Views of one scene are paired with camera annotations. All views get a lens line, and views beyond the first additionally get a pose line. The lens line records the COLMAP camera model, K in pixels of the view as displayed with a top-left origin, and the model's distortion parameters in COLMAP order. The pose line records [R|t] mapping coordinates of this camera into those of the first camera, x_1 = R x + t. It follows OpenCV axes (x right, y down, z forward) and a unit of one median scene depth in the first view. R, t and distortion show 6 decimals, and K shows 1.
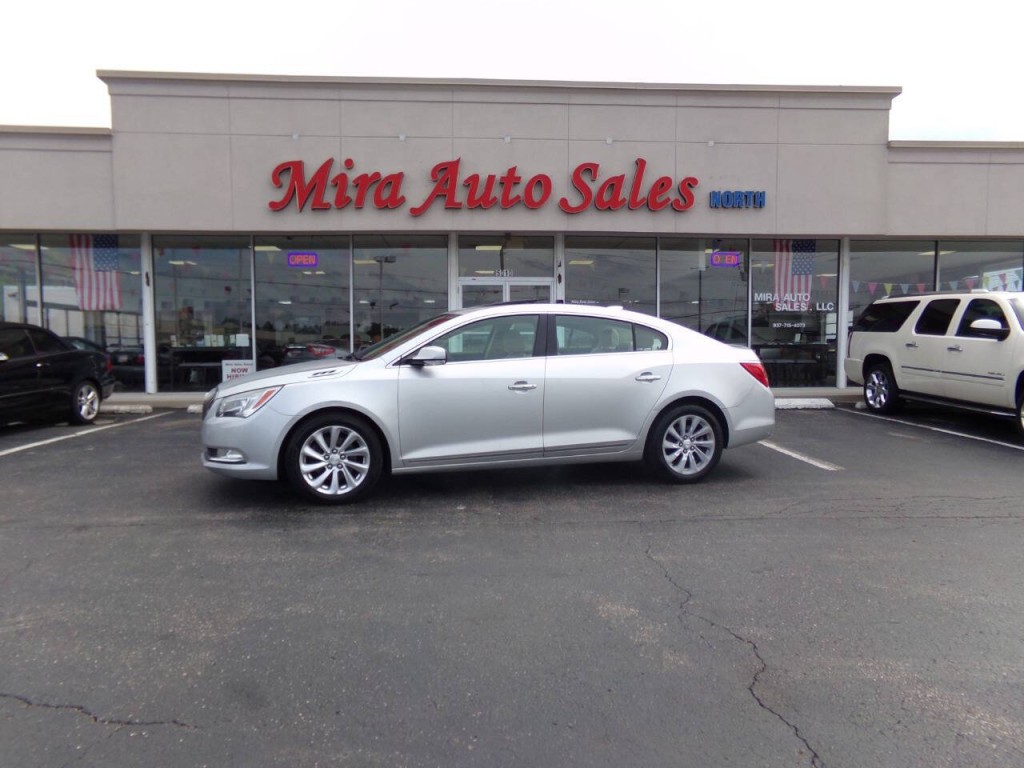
lens RADIAL K [[728.8, 0, 512.0], [0, 728.8, 384.0], [0, 0, 1]] dist [-0.171752, 0.347787]
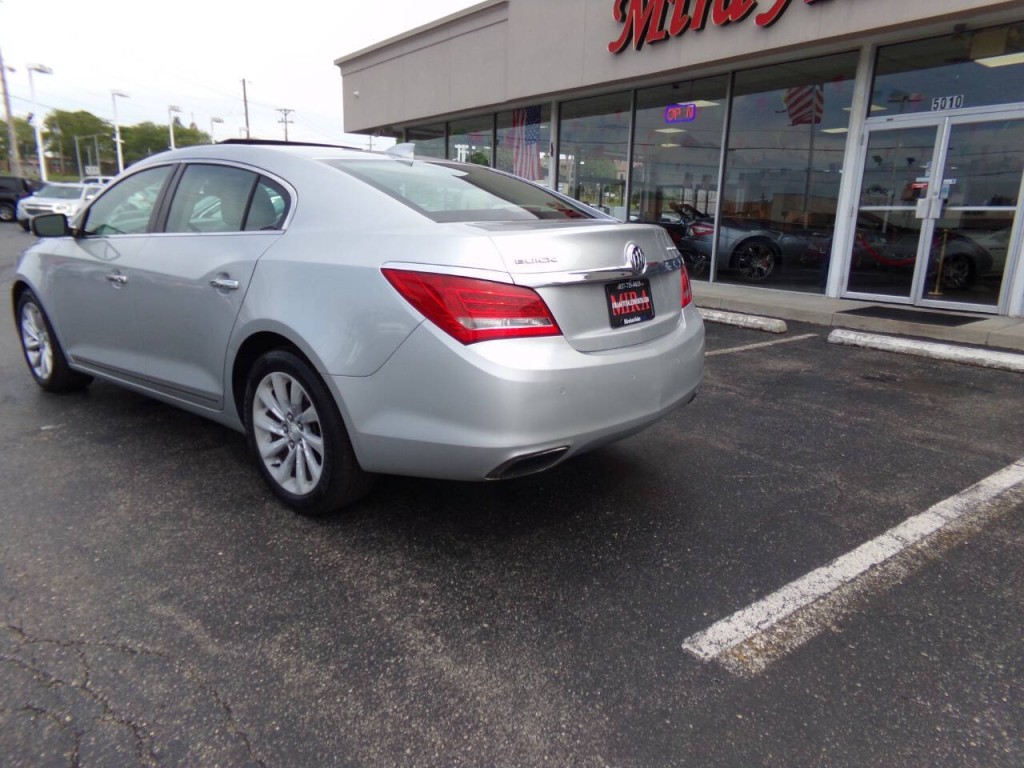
lens RADIAL K [[702.8, 0, 515.4], [0, 702.8, 386.6], [0, 0, 1]] dist [-0.027698, 0.056017]
pose [[0.554064, 0.211190, -0.805240, 0.335466], [-0.068229, 0.975552, 0.208911, -0.025570], [0.829673, -0.060810, 0.554927, 0.417815]]
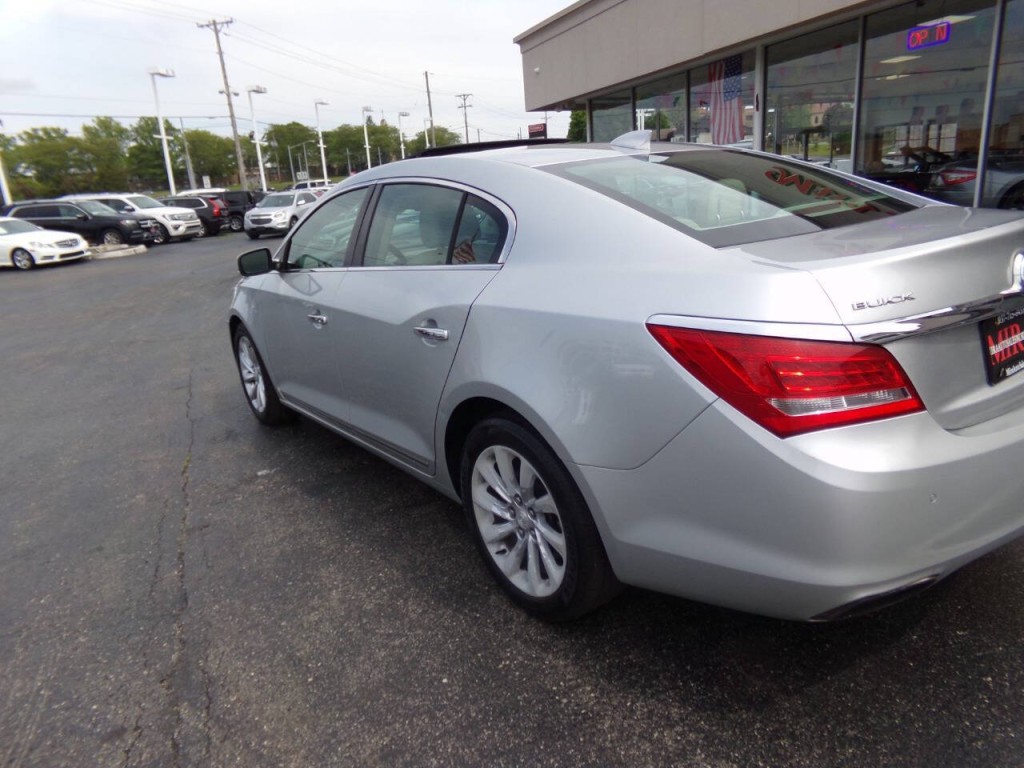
lens RADIAL K [[702.8, 0, 515.4], [0, 702.8, 386.6], [0, 0, 1]] dist [-0.027698, 0.056017]
pose [[0.336490, 0.232100, -0.912636, 0.272761], [0.025848, 0.966508, 0.255331, -0.037859], [0.941332, -0.109507, 0.319221, 0.427347]]
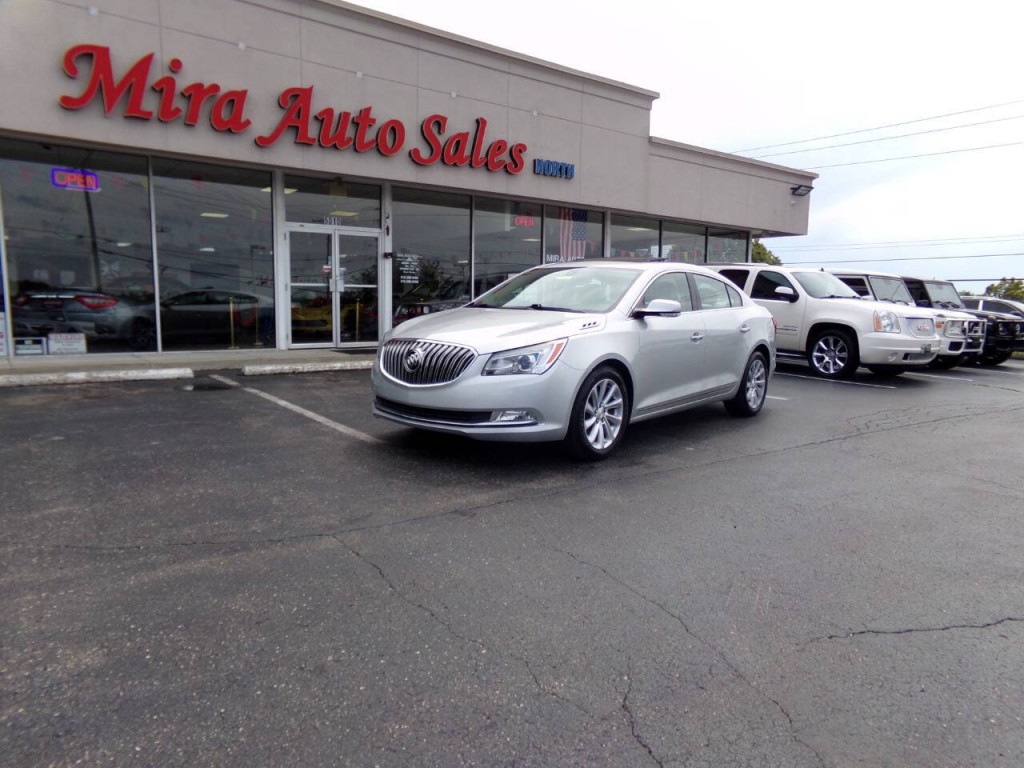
lens RADIAL K [[702.8, 0, 515.4], [0, 702.8, 386.6], [0, 0, 1]] dist [-0.027698, 0.056017]
pose [[0.829931, -0.051774, 0.555459, -0.362511], [0.014470, 0.997347, 0.071343, -0.000173], [-0.557679, -0.051173, 0.828478, 0.116400]]
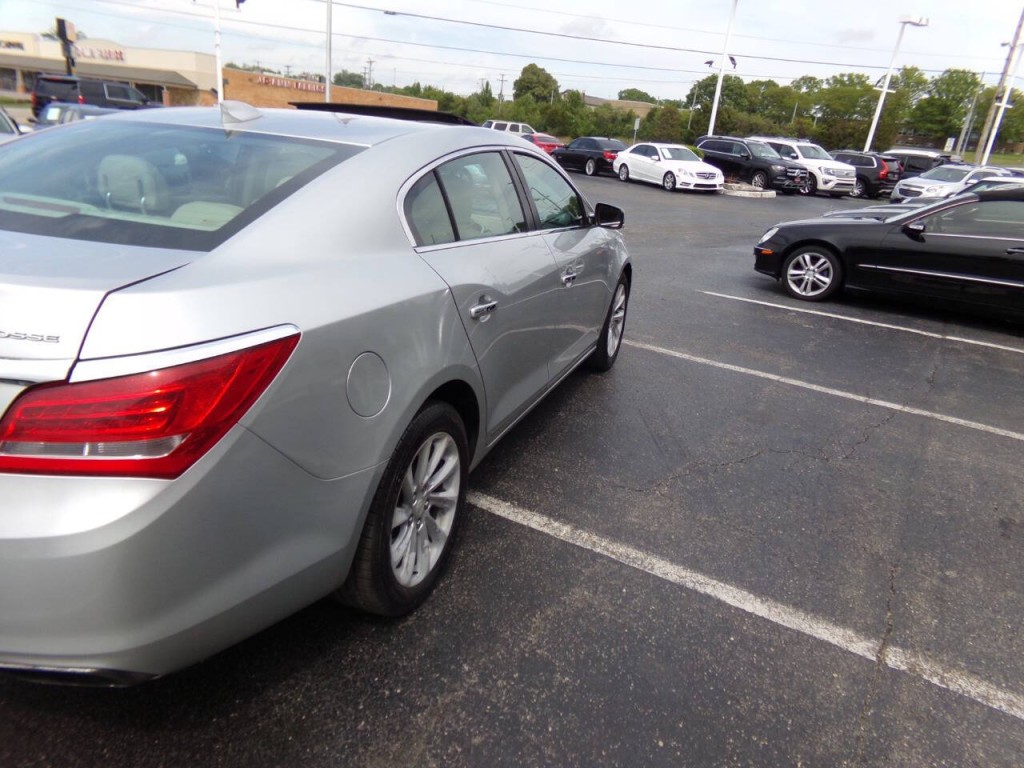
lens RADIAL K [[696.6, 0, 517.1], [0, 696.6, 387.3], [0, 0, 1]] dist [-0.038105, 0.058666]
pose [[-0.580997, 0.227986, -0.781322, 0.195007], [-0.138598, 0.918232, 0.370998, -0.067770], [0.802018, 0.323838, -0.501892, 0.719773]]
